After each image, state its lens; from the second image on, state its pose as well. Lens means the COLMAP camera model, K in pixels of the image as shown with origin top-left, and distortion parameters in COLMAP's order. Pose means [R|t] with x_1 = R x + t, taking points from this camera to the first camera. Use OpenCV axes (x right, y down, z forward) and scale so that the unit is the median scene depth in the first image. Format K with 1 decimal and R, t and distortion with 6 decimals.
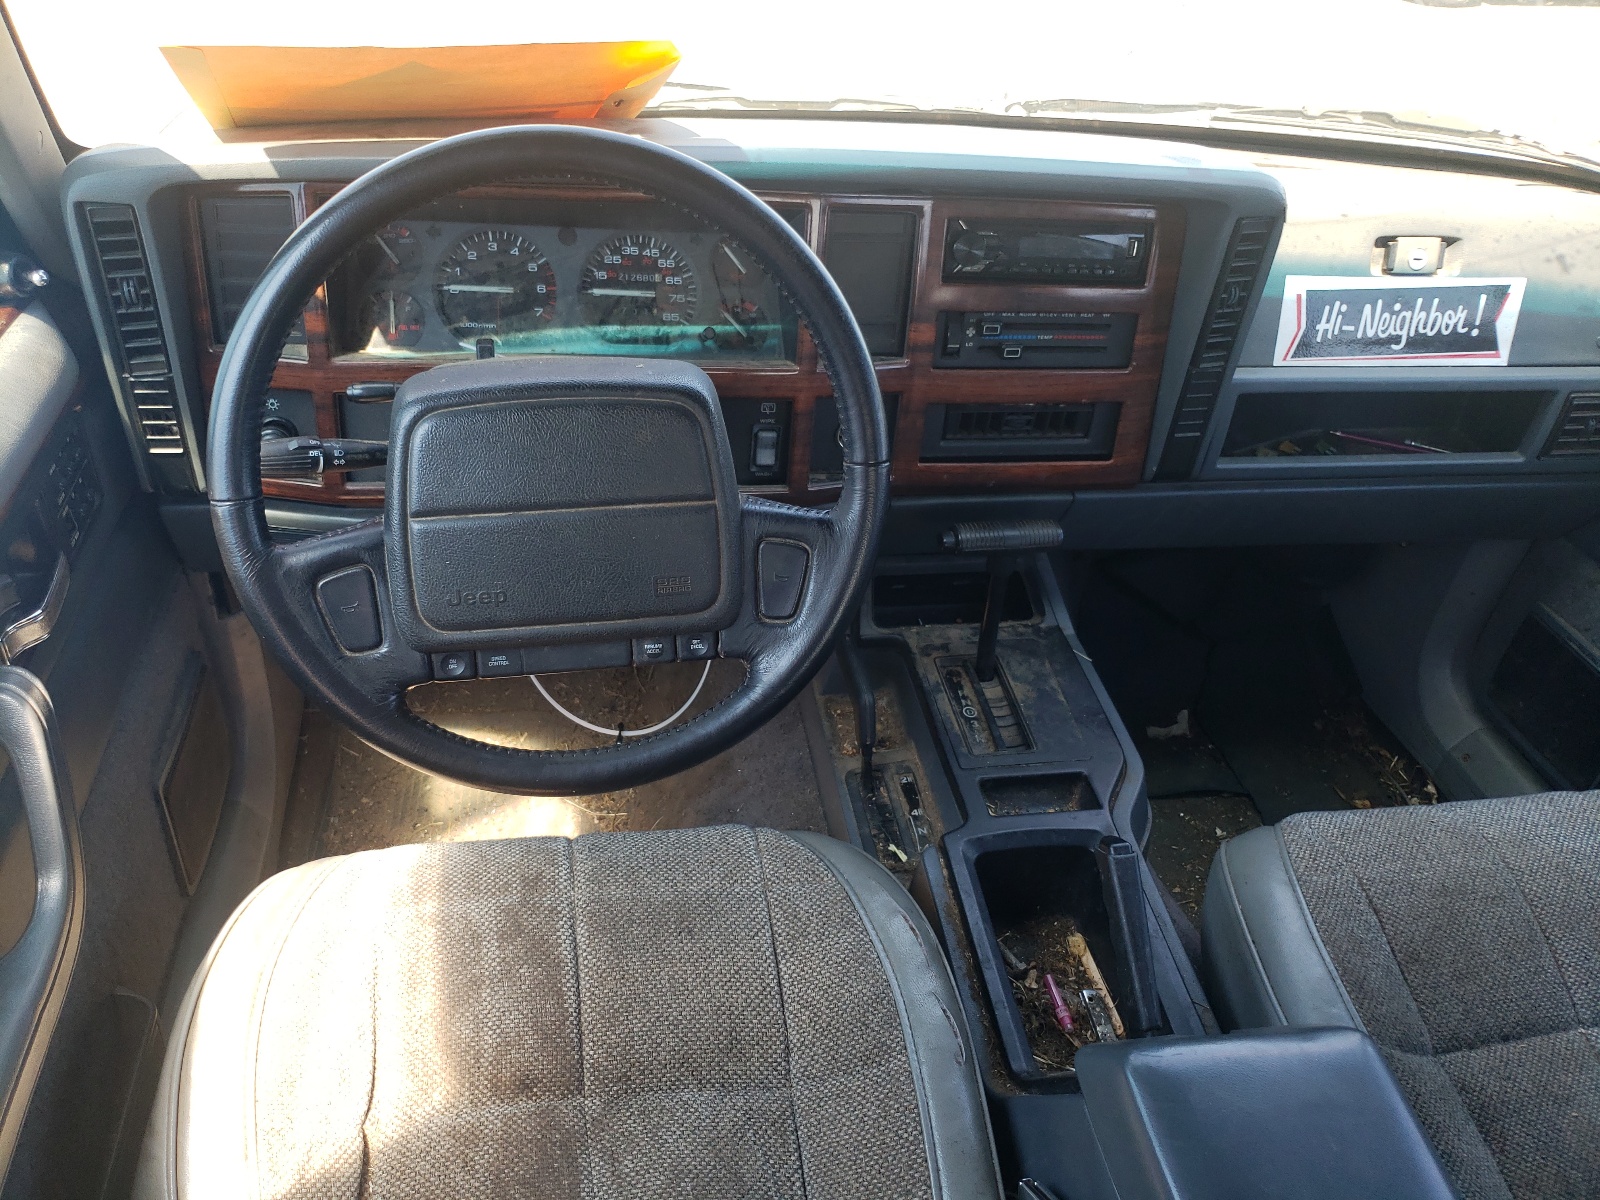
lens RADIAL K [[1208.8, 0, 796.7], [0, 1208.8, 603.9], [0, 0, 1]] dist [-0.014885, -0.000546]
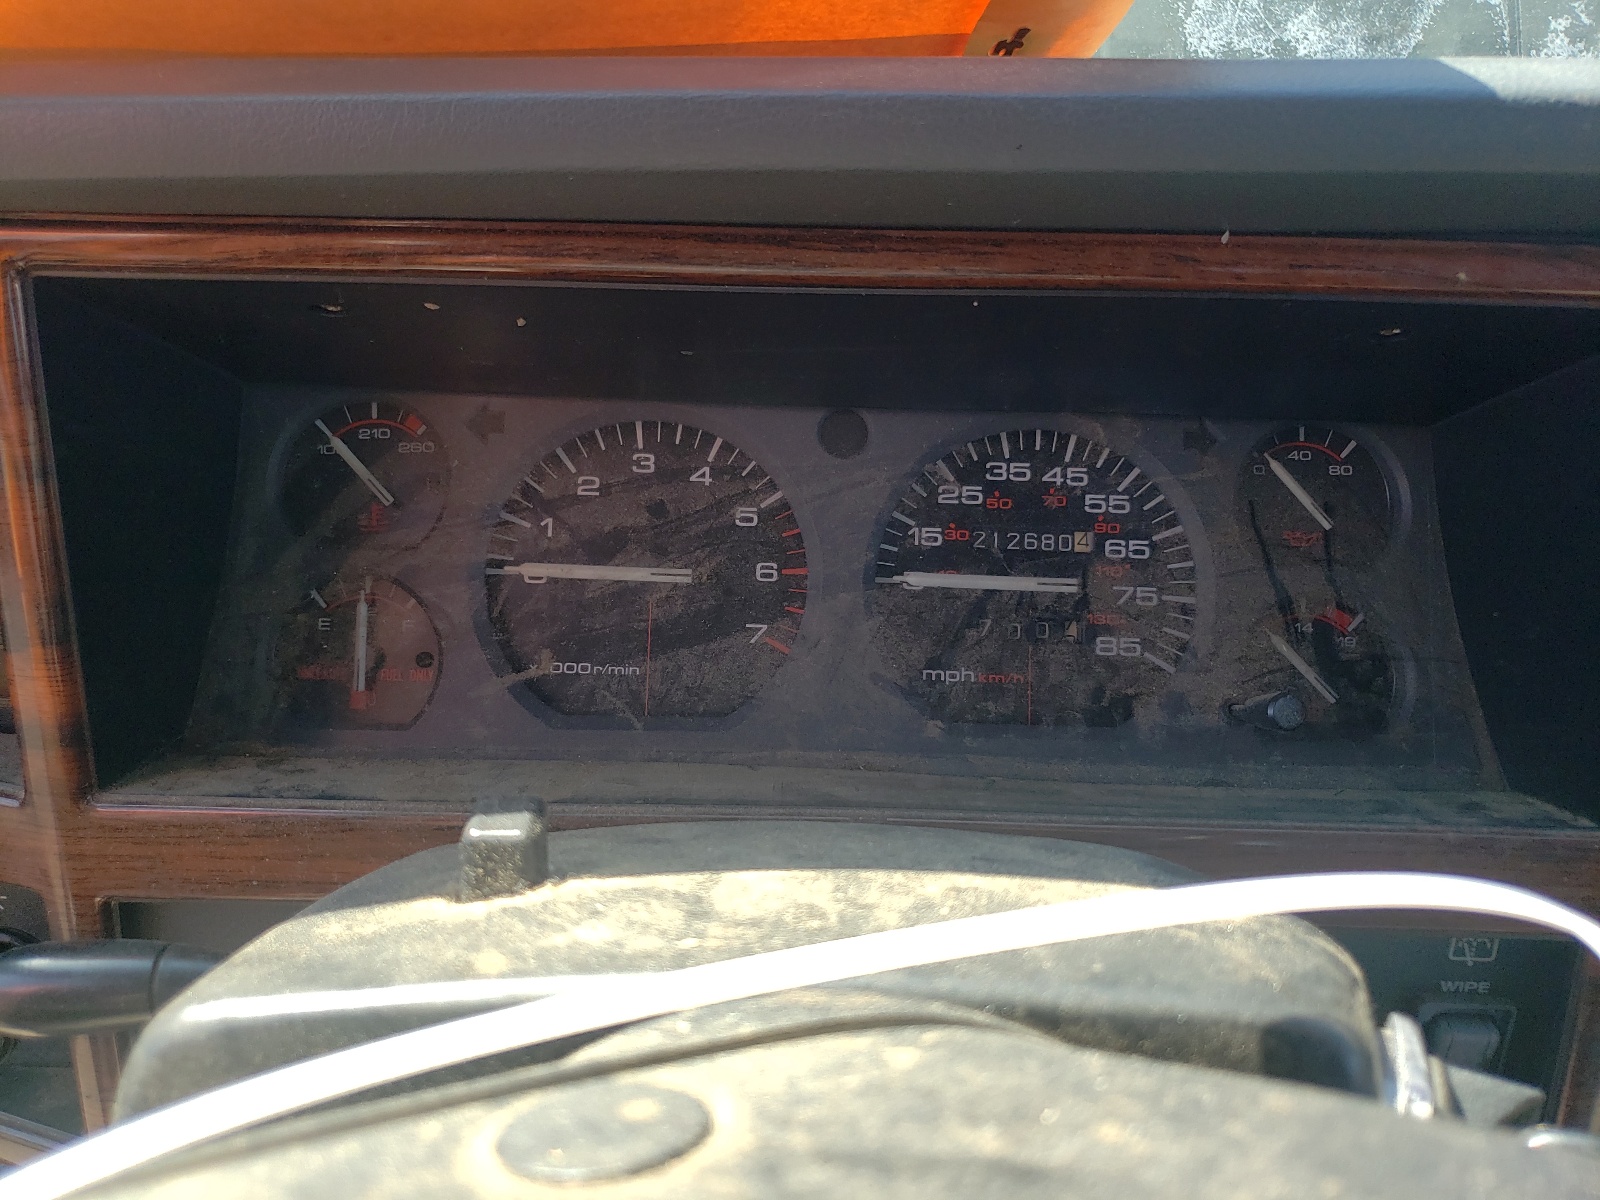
lens RADIAL K [[1208.8, 0, 799.1], [0, 1208.8, 597.4], [0, 0, 1]] dist [-0.014885, -0.000546]
pose [[0.983901, 0.003792, -0.178677, -0.136525], [-0.042345, 0.976252, -0.212459, -0.176589], [0.173628, 0.216605, 0.960695, 0.652007]]
